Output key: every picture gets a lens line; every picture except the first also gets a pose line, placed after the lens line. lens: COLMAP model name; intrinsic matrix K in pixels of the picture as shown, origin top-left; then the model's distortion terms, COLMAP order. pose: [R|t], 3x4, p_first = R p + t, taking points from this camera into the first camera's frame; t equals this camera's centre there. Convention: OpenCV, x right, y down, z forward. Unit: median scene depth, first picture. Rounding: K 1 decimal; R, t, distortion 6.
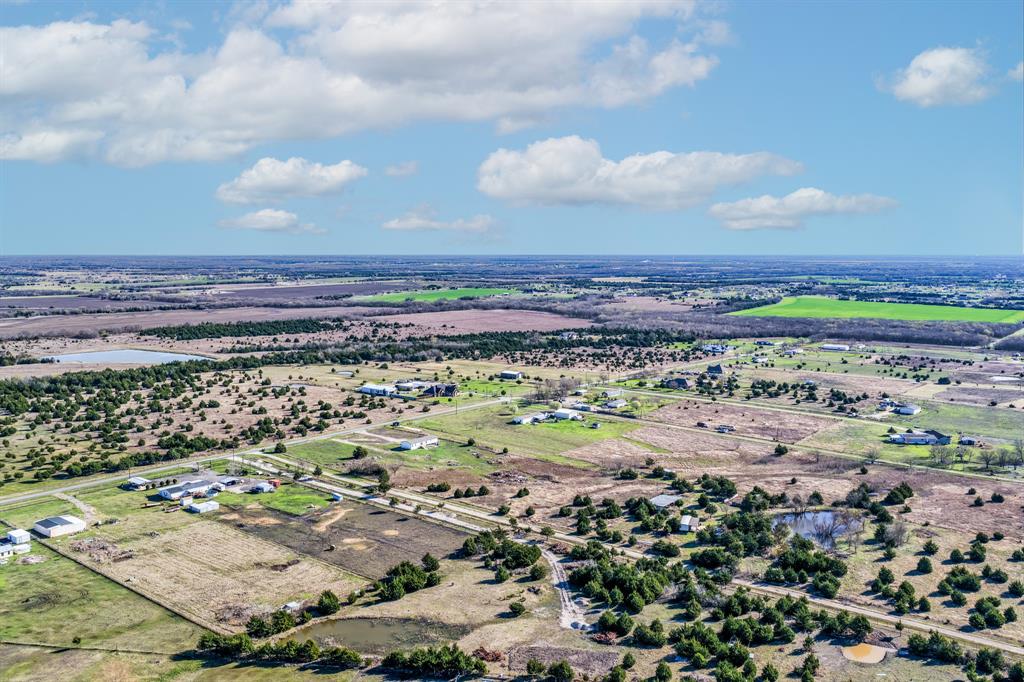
lens RADIAL K [[848.8, 0, 512.0], [0, 848.8, 341.0], [0, 0, 1]] dist [-0.003282, 0.000856]
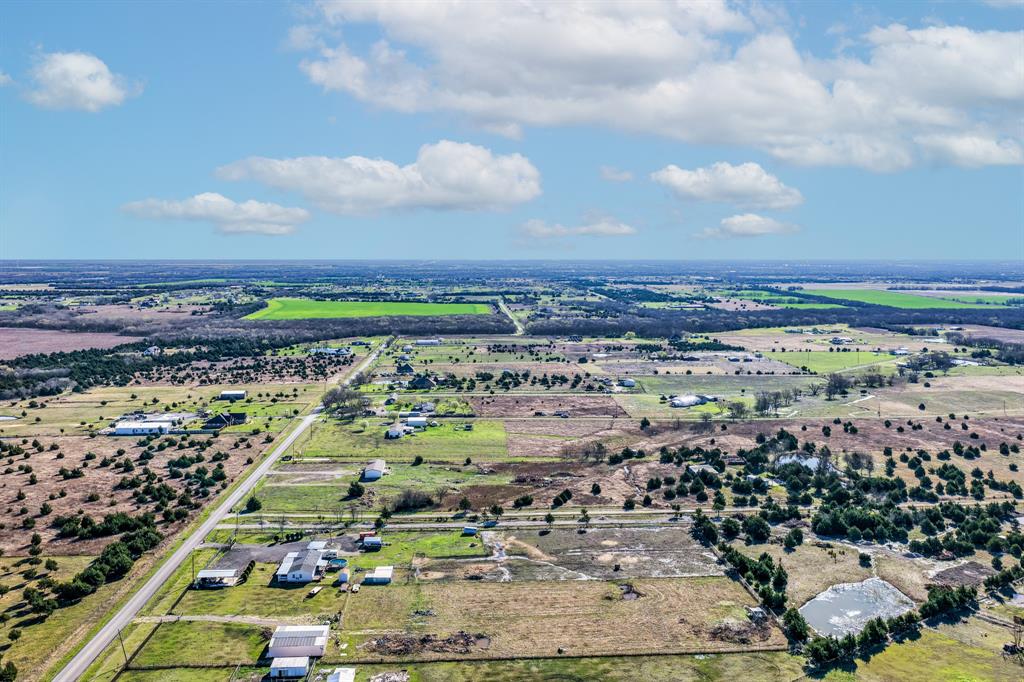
lens RADIAL K [[848.8, 0, 512.0], [0, 848.8, 341.0], [0, 0, 1]] dist [-0.003282, 0.000856]
pose [[0.728695, -0.067212, 0.681532, -0.732218], [0.069644, 0.997286, 0.023888, -0.032135], [-0.681288, 0.030057, 0.731398, 0.293505]]
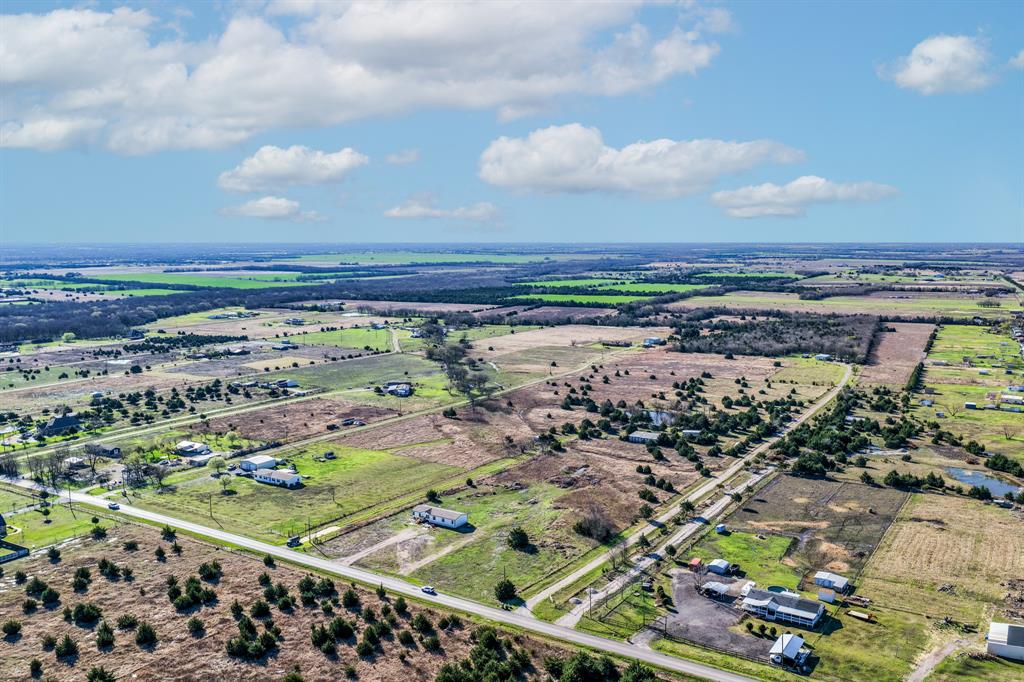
lens RADIAL K [[848.8, 0, 512.0], [0, 848.8, 341.0], [0, 0, 1]] dist [-0.003282, 0.000856]
pose [[-0.124219, -0.119222, 0.985066, -0.943629], [0.105937, 0.985488, 0.132632, -0.128874], [-0.986584, 0.120830, -0.109787, 1.213395]]
